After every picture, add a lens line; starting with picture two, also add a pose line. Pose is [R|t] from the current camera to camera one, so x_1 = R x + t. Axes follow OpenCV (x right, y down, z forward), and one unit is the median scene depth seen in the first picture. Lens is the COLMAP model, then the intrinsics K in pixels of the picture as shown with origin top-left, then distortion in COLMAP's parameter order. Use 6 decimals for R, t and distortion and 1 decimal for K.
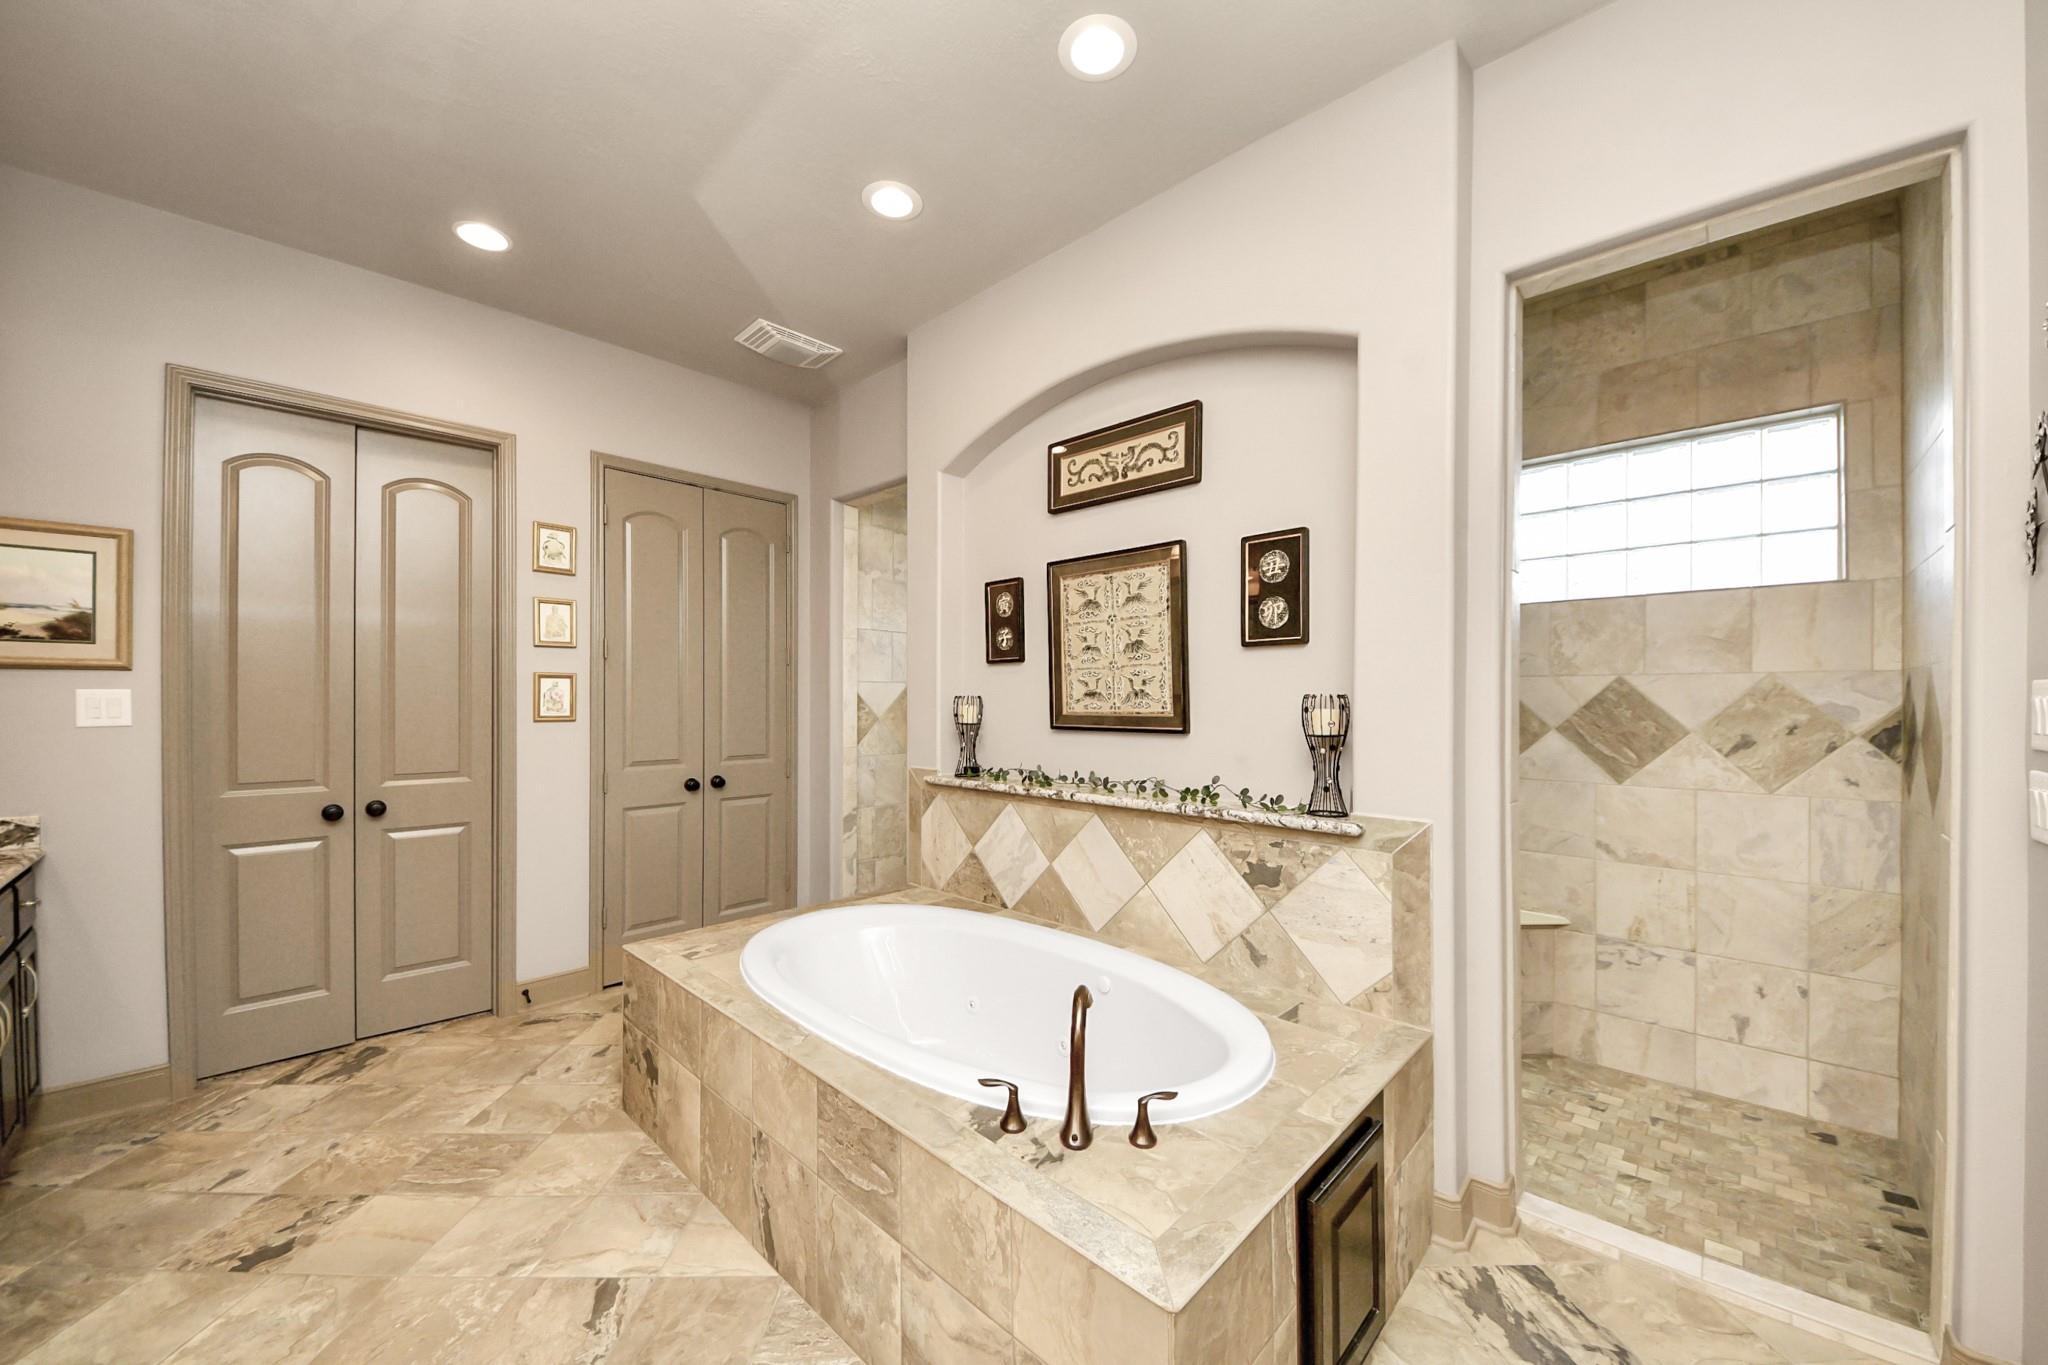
lens RADIAL K [[742.0, 0, 1042.7], [0, 742.0, 699.1], [0, 0, 1]] dist [0.004105, -0.006394]
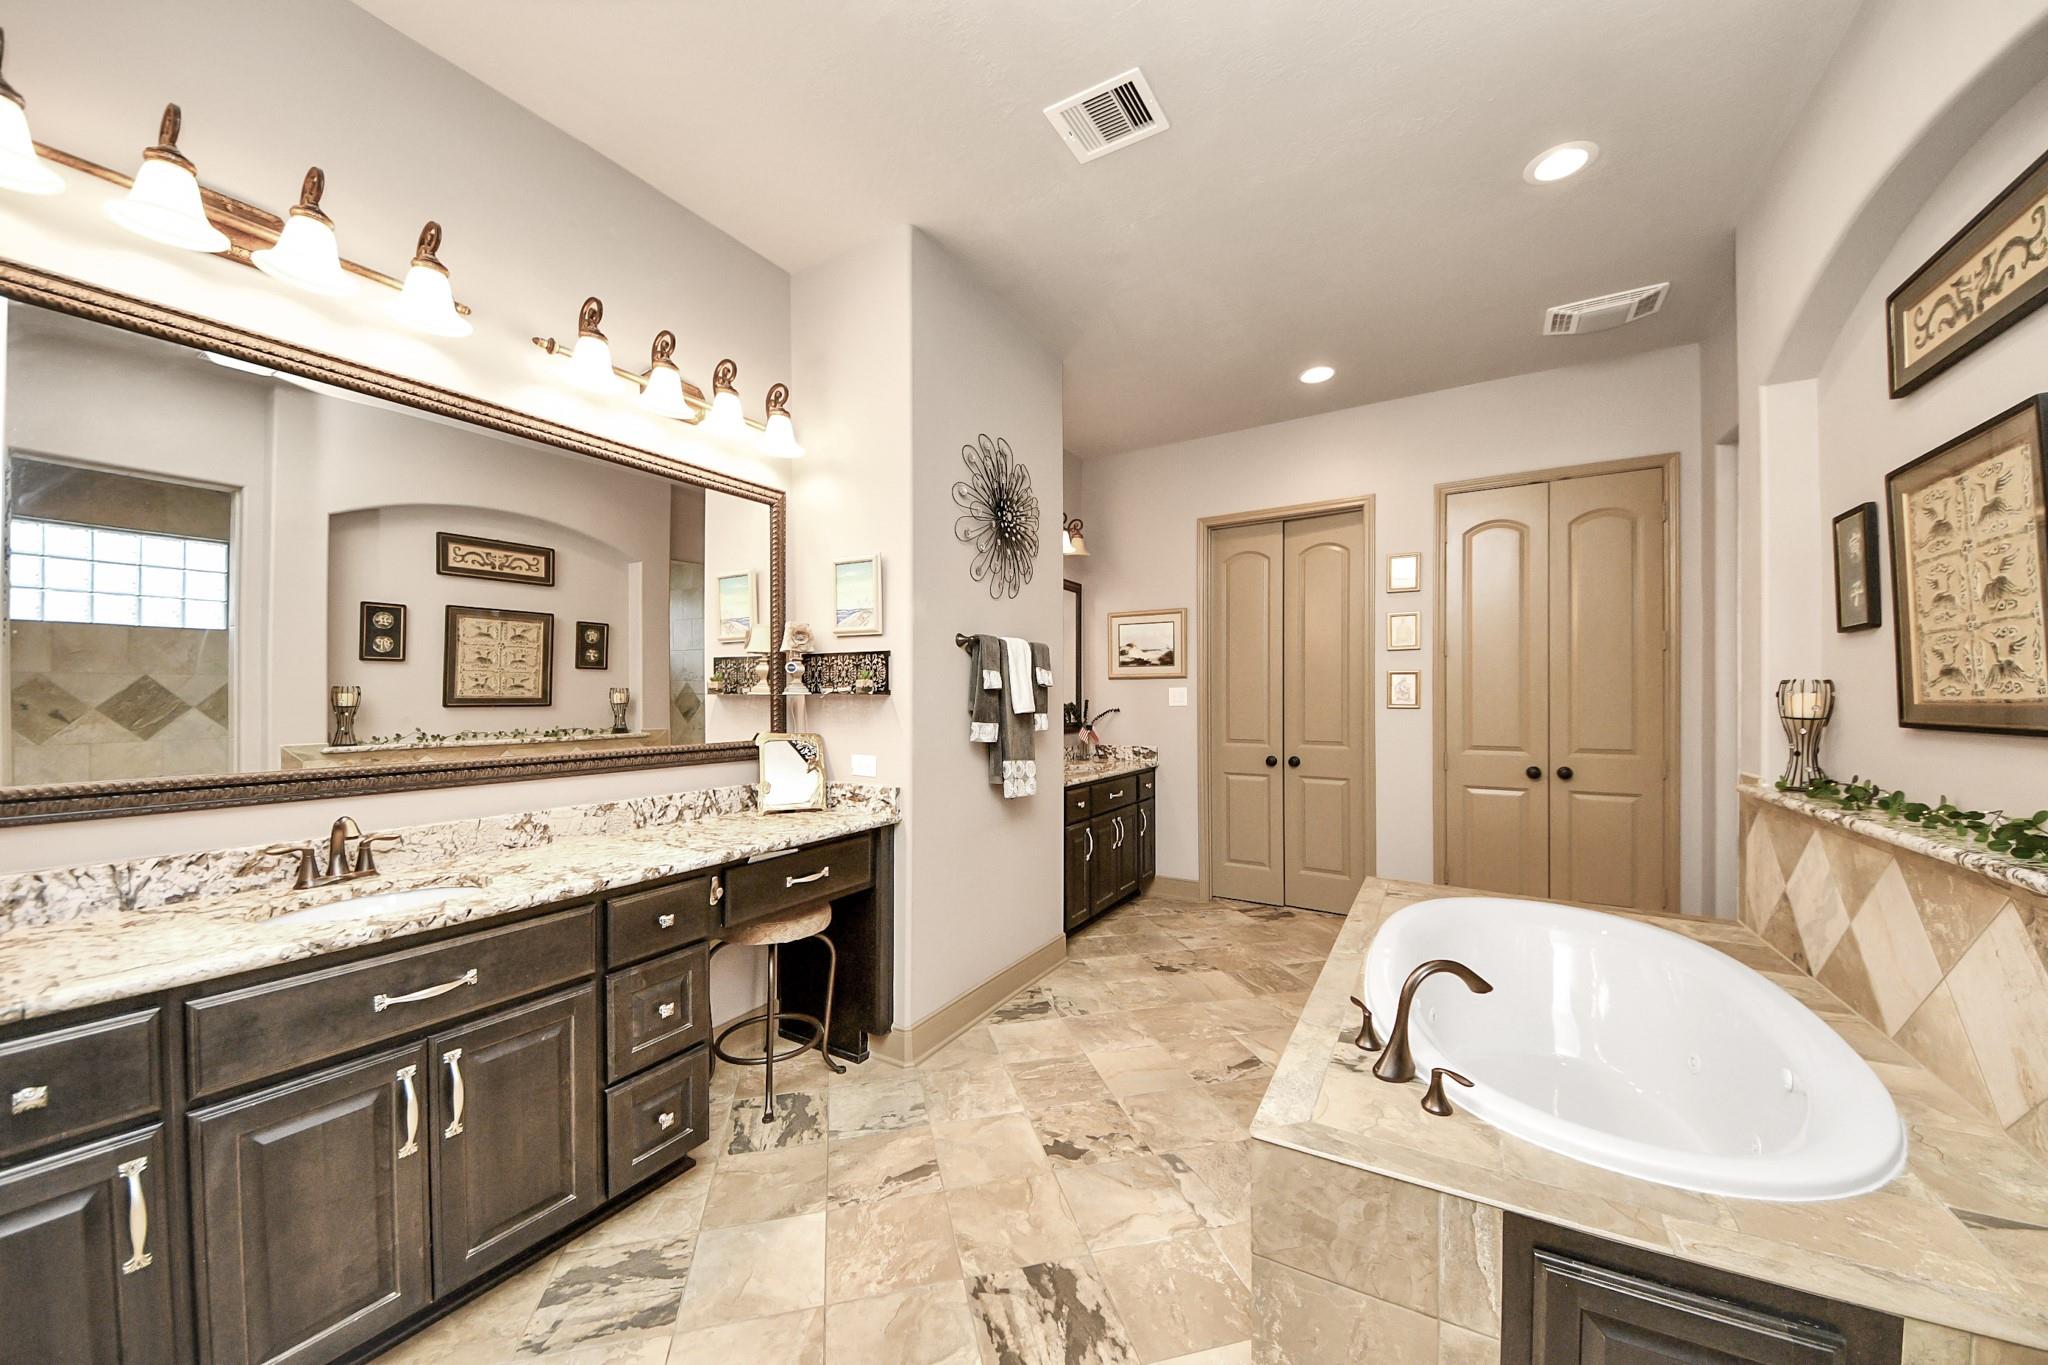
lens RADIAL K [[742.0, 0, 1036.2], [0, 742.0, 697.6], [0, 0, 1]] dist [0.004105, -0.006394]
pose [[0.224475, -0.003592, -0.974473, 0.521261], [0.002238, 0.999992, -0.003171, 0.016151], [0.974477, -0.001469, 0.224481, 0.121973]]
